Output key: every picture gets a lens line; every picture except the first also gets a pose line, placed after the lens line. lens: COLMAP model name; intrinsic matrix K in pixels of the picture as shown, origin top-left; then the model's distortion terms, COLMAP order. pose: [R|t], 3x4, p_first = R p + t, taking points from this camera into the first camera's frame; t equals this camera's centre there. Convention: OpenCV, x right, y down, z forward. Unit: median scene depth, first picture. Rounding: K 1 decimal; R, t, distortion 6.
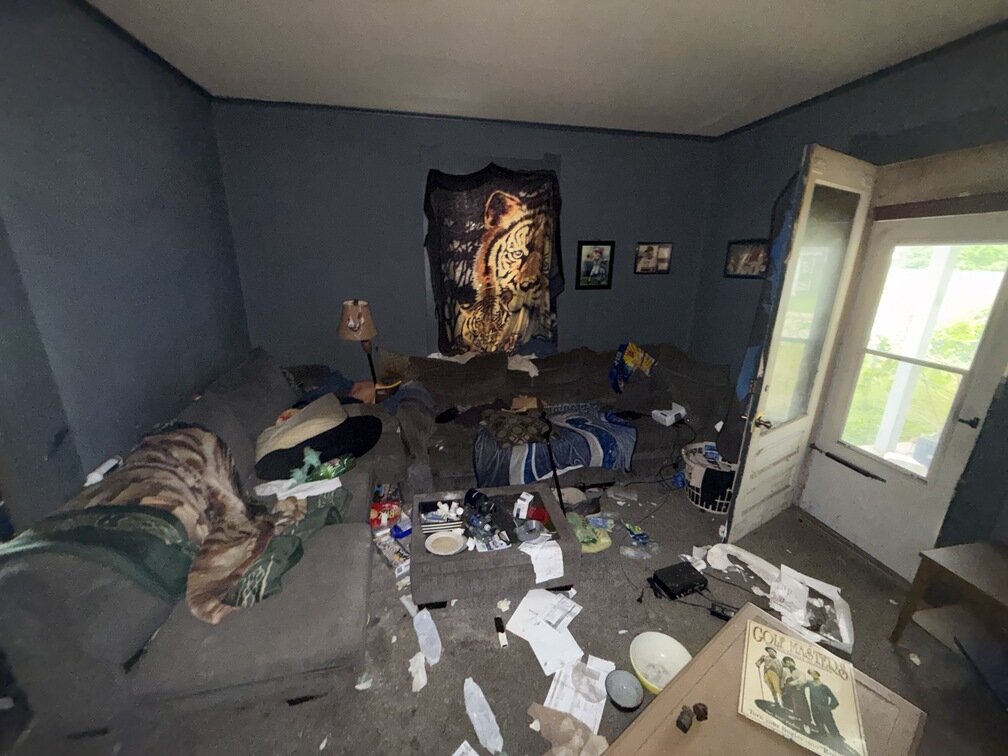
lens RADIAL K [[399.8, 0, 504.0], [0, 399.8, 378.0], [0, 0, 1]] dist [0.000349, 0.000354]
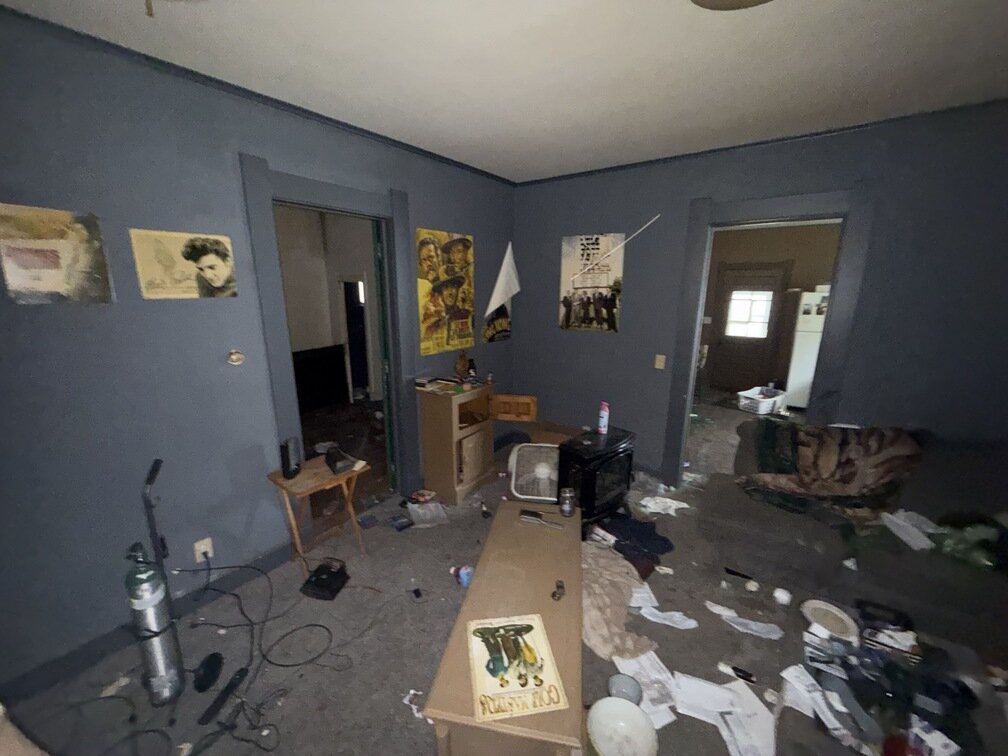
lens RADIAL K [[399.8, 0, 504.0], [0, 399.8, 378.0], [0, 0, 1]] dist [0.000349, 0.000354]
pose [[-0.721666, 0.147234, -0.676402, 1.408319], [-0.212898, 0.882554, 0.419252, -0.428063], [0.658690, 0.446564, -0.605564, 1.313574]]
